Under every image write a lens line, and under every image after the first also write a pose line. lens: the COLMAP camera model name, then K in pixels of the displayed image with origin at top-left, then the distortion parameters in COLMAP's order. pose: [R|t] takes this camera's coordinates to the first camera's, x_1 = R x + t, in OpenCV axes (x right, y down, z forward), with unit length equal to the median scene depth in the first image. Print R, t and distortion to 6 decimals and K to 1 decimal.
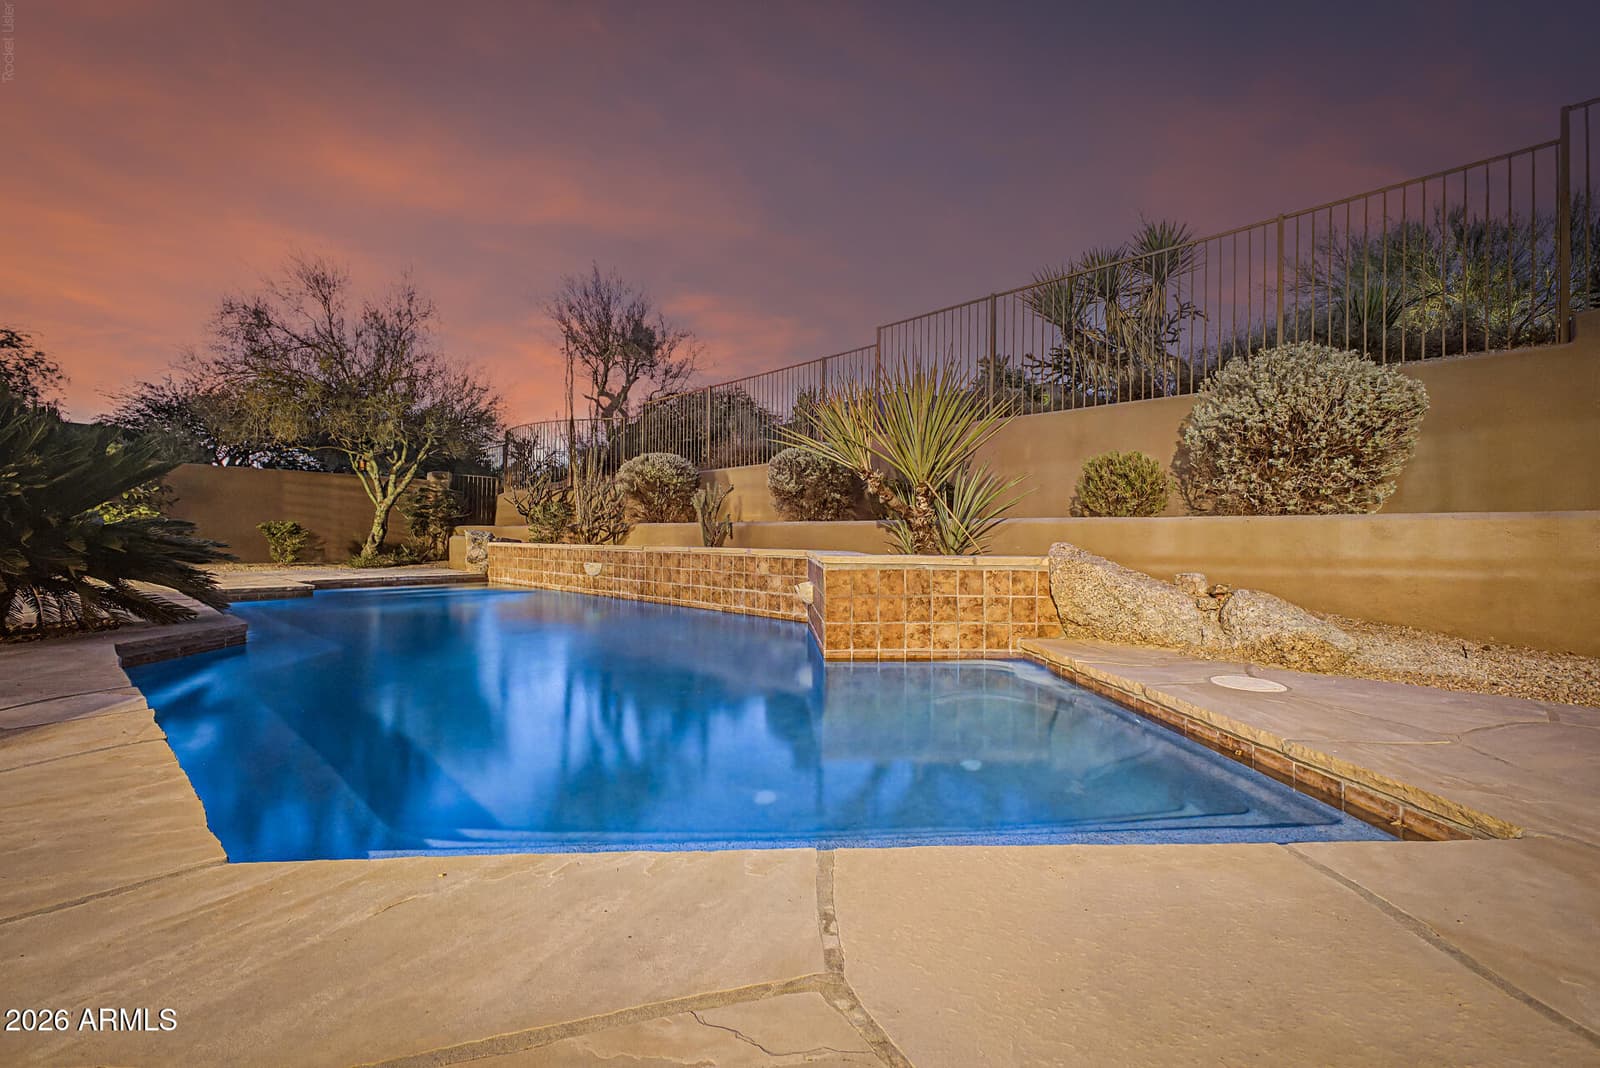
lens RADIAL K [[646.0, 0, 800.0], [0, 646.0, 534.0], [0, 0, 1]] dist [0.014742, -0.000163]
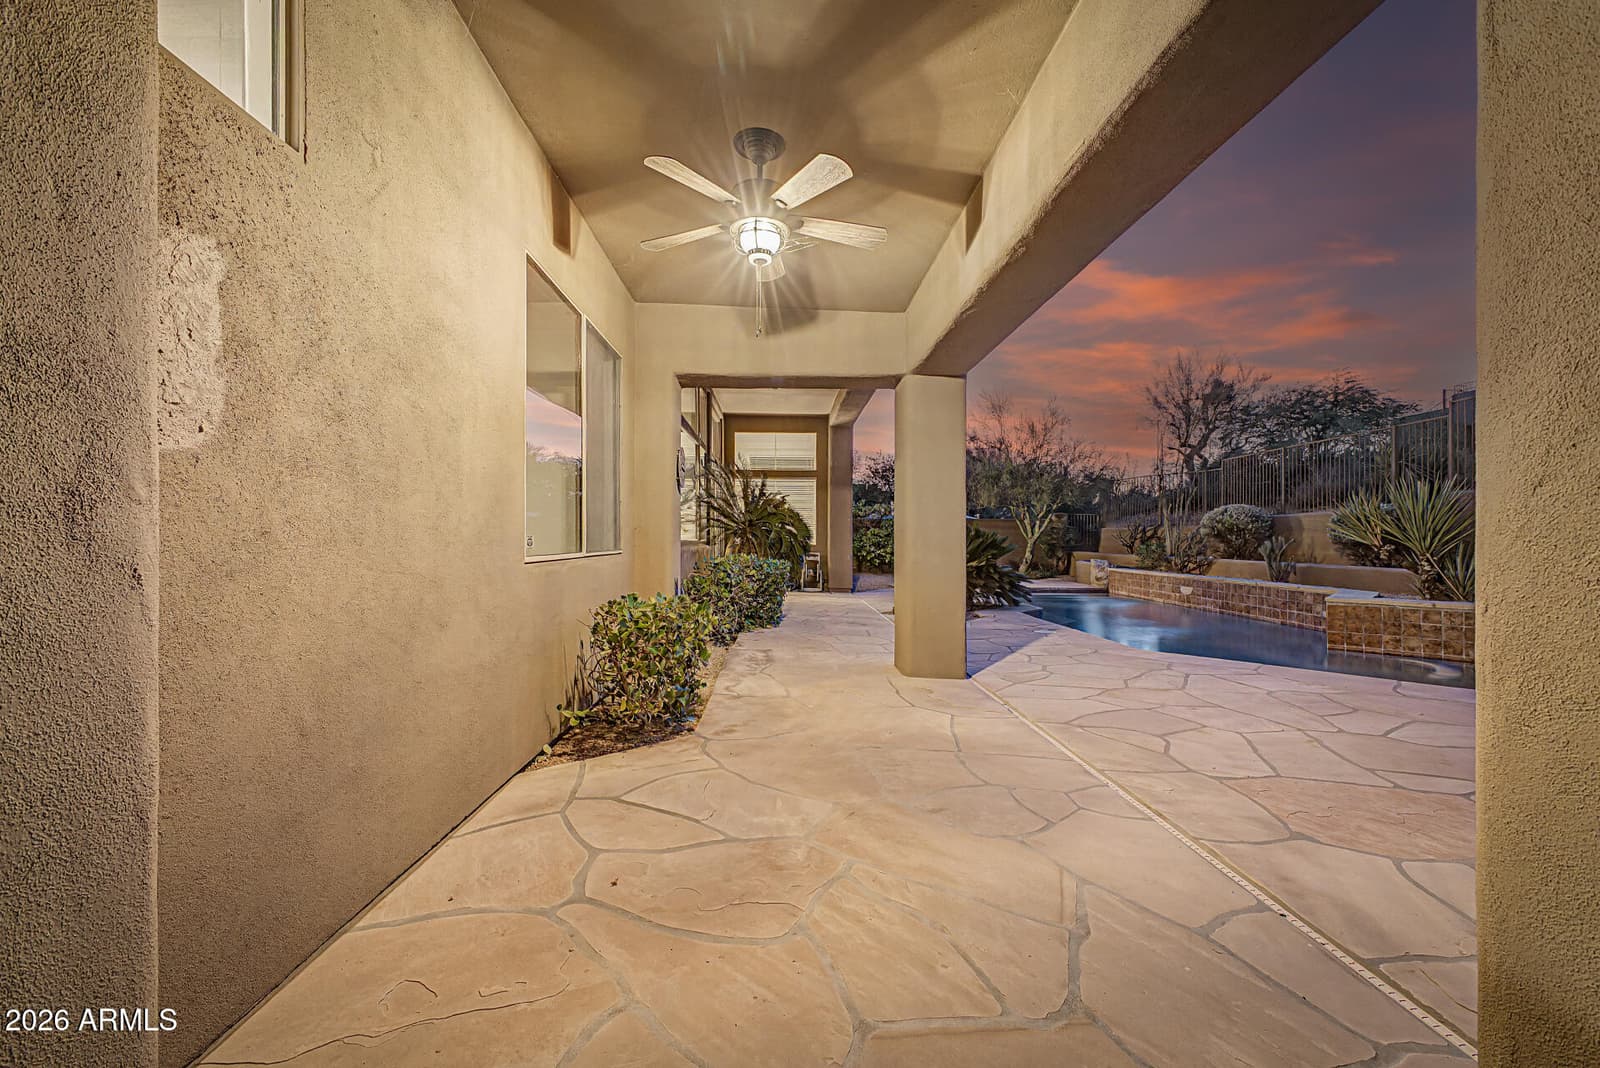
lens RADIAL K [[646.0, 0, 800.0], [0, 646.0, 534.0], [0, 0, 1]] dist [0.014742, -0.000163]
pose [[0.683795, -0.012404, -0.729568, 0.197967], [0.008795, 0.999923, -0.008757, -0.079847], [0.729621, -0.000429, 0.683852, -0.788383]]
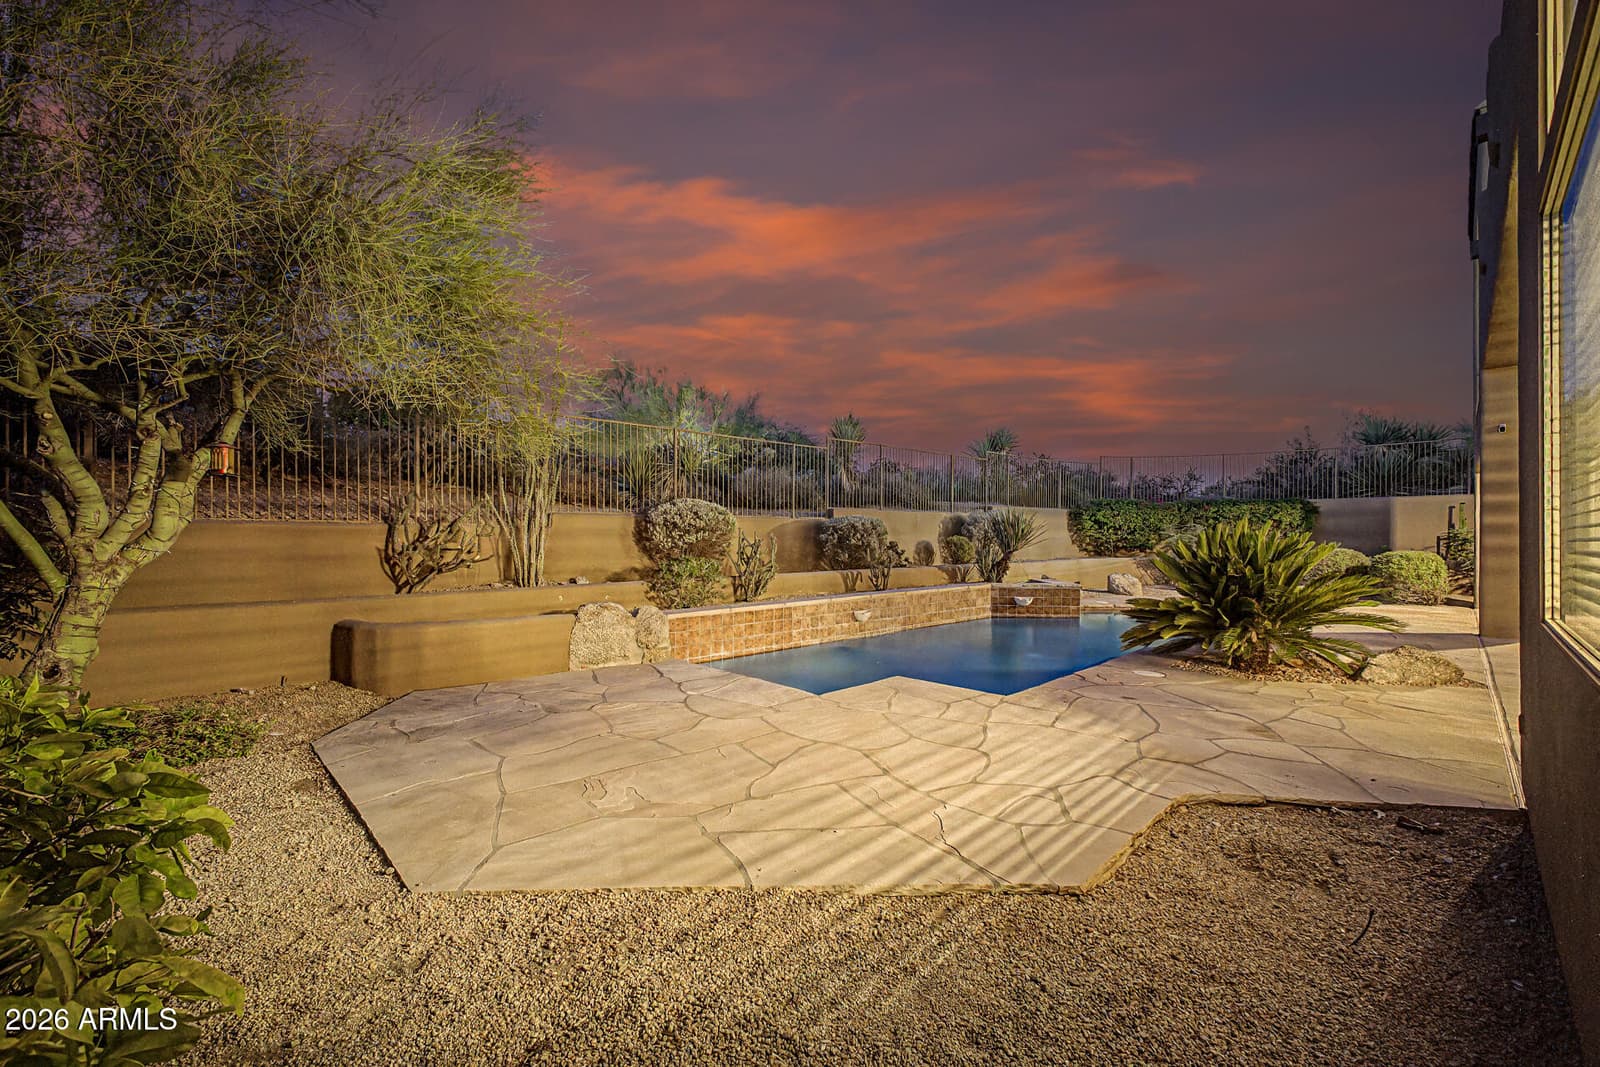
lens RADIAL K [[646.0, 0, 800.0], [0, 646.0, 533.5], [0, 0, 1]] dist [0.014742, -0.000163]
pose [[0.062632, 0.001468, 0.998036, -1.552704], [-0.005384, 0.999985, -0.001133, -0.099691], [-0.998022, -0.005302, 0.062639, 1.047712]]
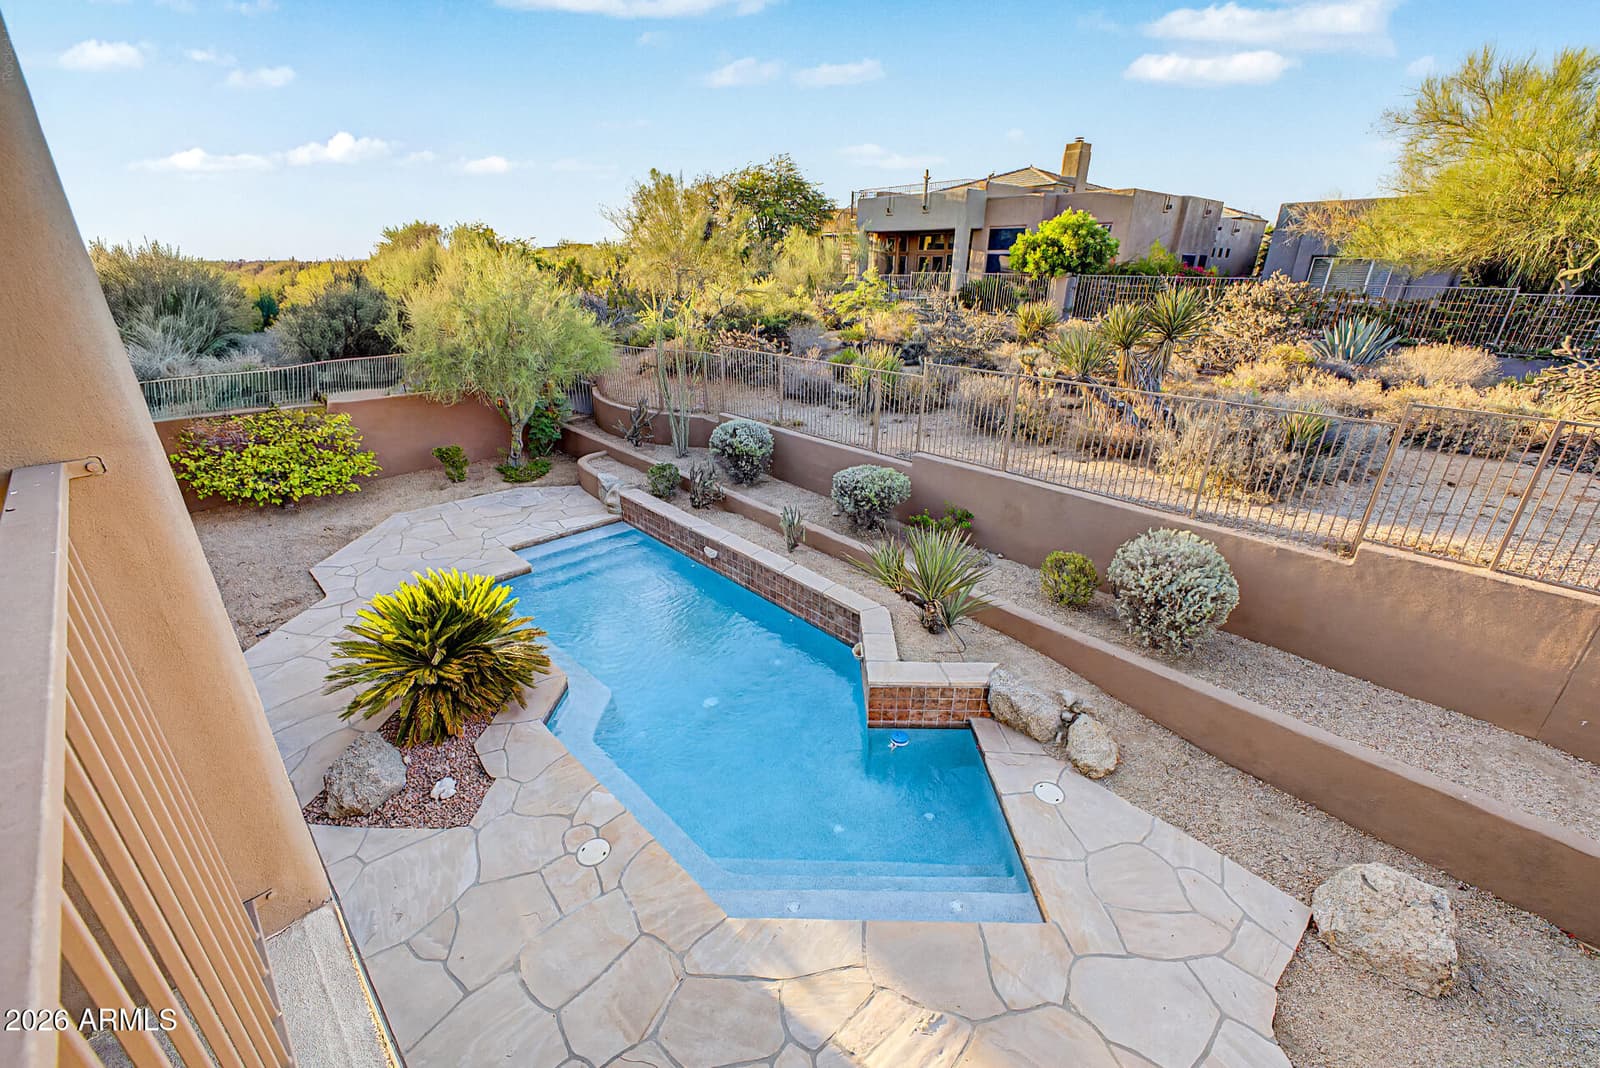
lens RADIAL K [[646.0, 0, 800.0], [0, 646.0, 534.0], [0, 0, 1]] dist [0.014742, -0.000163]
pose [[0.997534, 0.024945, -0.065600, -0.025852], [0.003296, 0.917021, 0.398824, -0.553073], [0.070105, -0.398057, 0.914678, -0.288573]]
